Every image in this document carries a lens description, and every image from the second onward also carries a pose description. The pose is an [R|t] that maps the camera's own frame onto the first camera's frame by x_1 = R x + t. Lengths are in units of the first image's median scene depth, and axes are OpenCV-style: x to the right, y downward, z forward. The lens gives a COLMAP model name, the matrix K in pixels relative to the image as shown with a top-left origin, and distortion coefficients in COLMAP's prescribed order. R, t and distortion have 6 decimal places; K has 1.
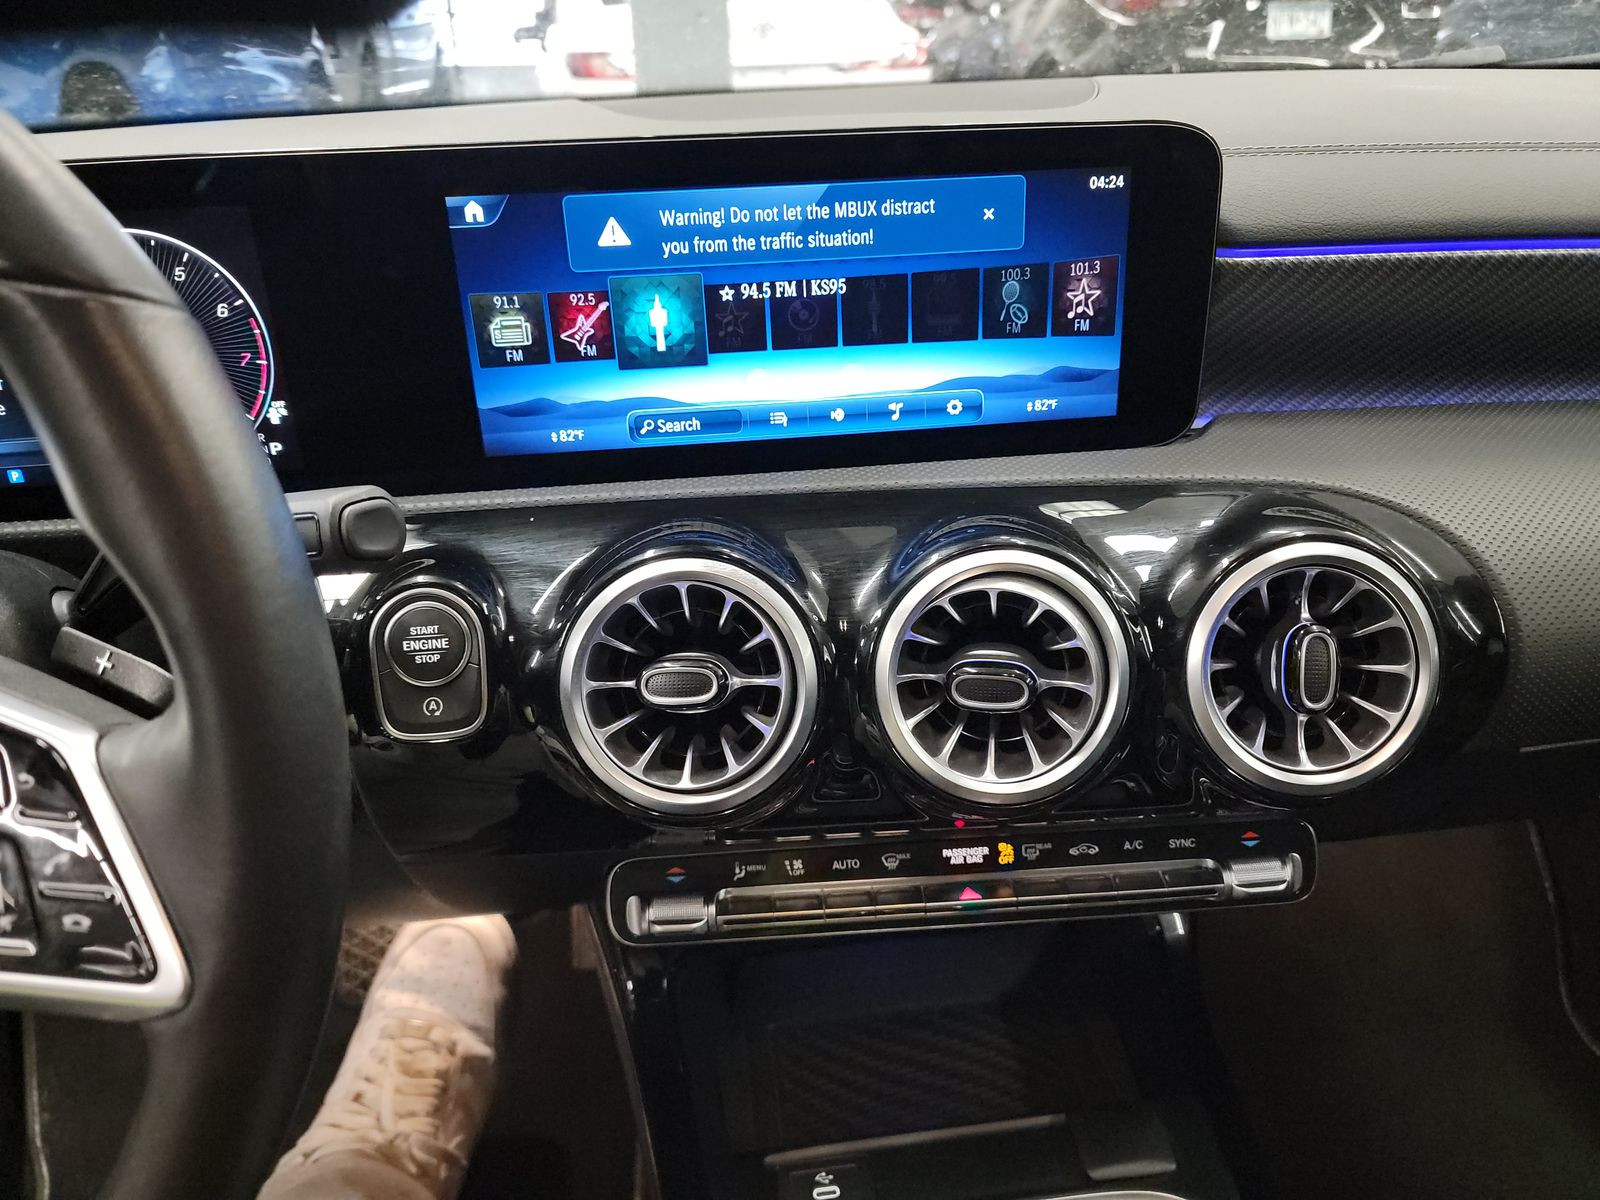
lens RADIAL K [[1171.4, 0, 809.3], [0, 1171.4, 607.1], [0, 0, 1]] dist [0.047026, -0.035811]
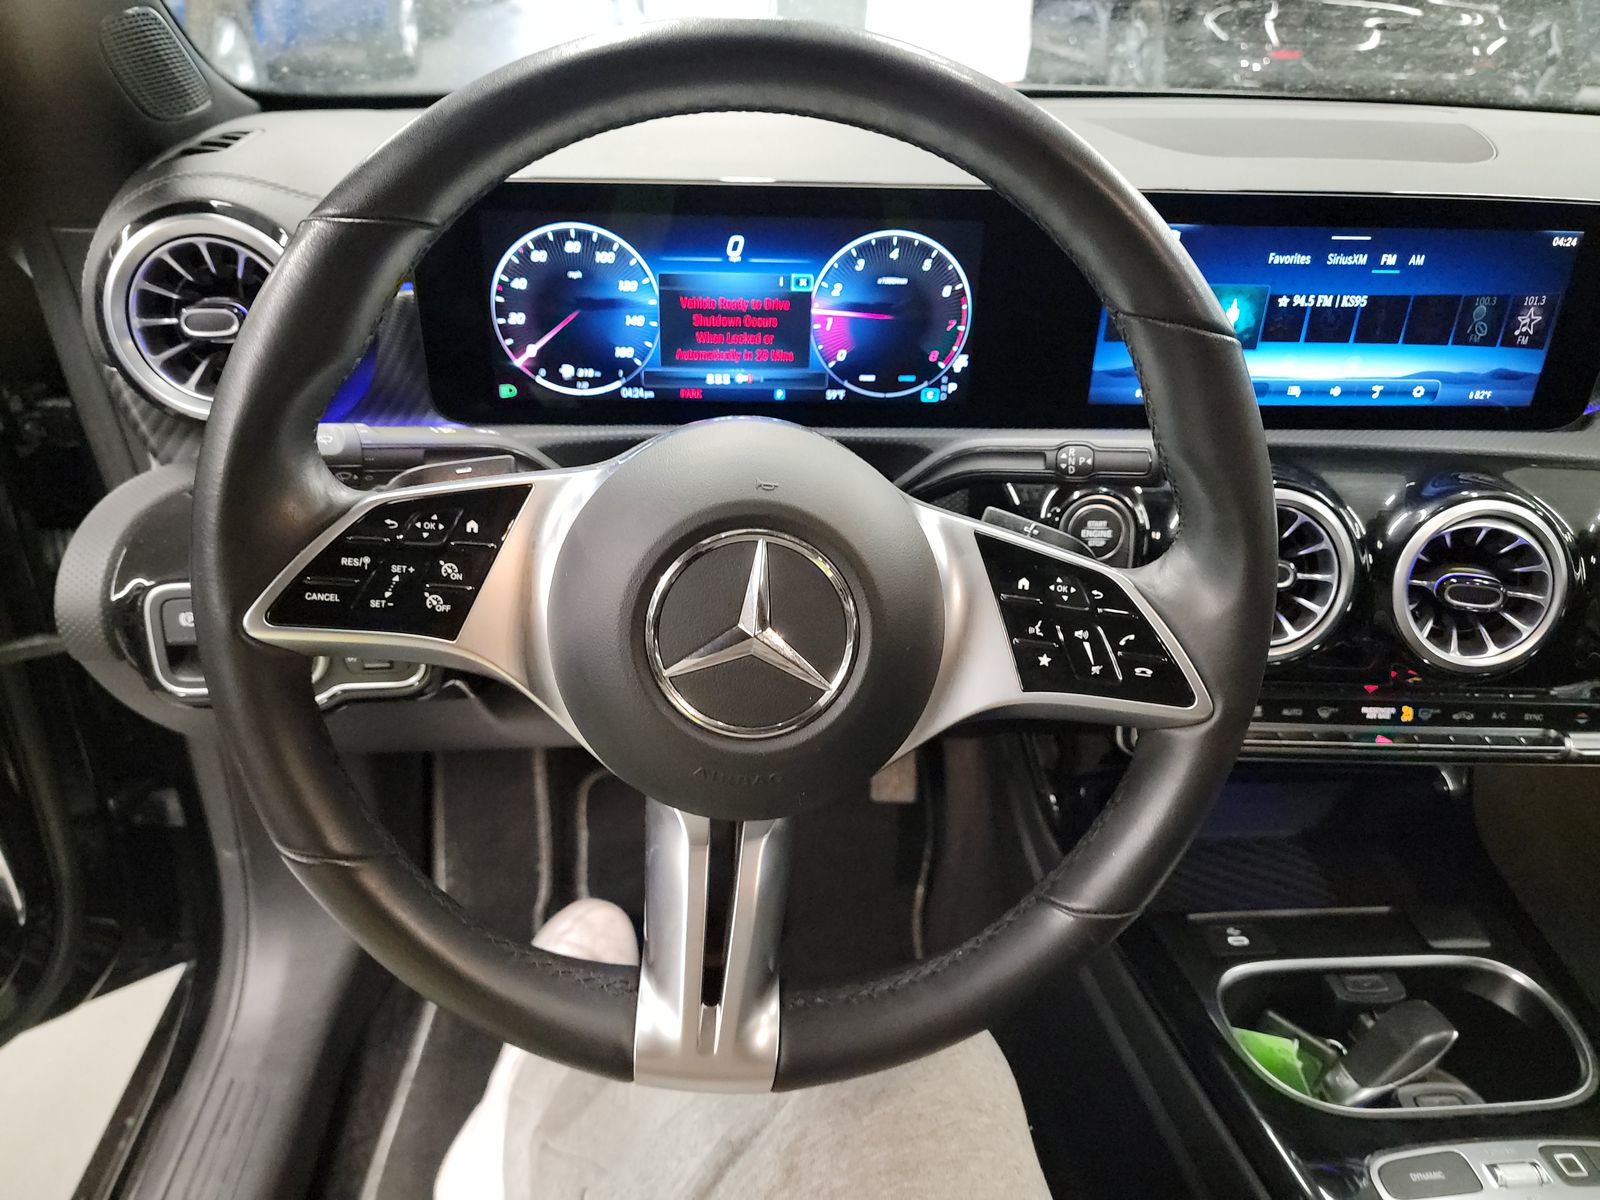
lens RADIAL K [[1171.4, 0, 791.0], [0, 1171.4, 596.3], [0, 0, 1]] dist [0.047026, -0.035811]
pose [[0.996743, 0.080579, -0.003251, -0.602342], [-0.080162, 0.994377, 0.069193, 0.033070], [0.008808, -0.068707, 0.997598, -0.426743]]
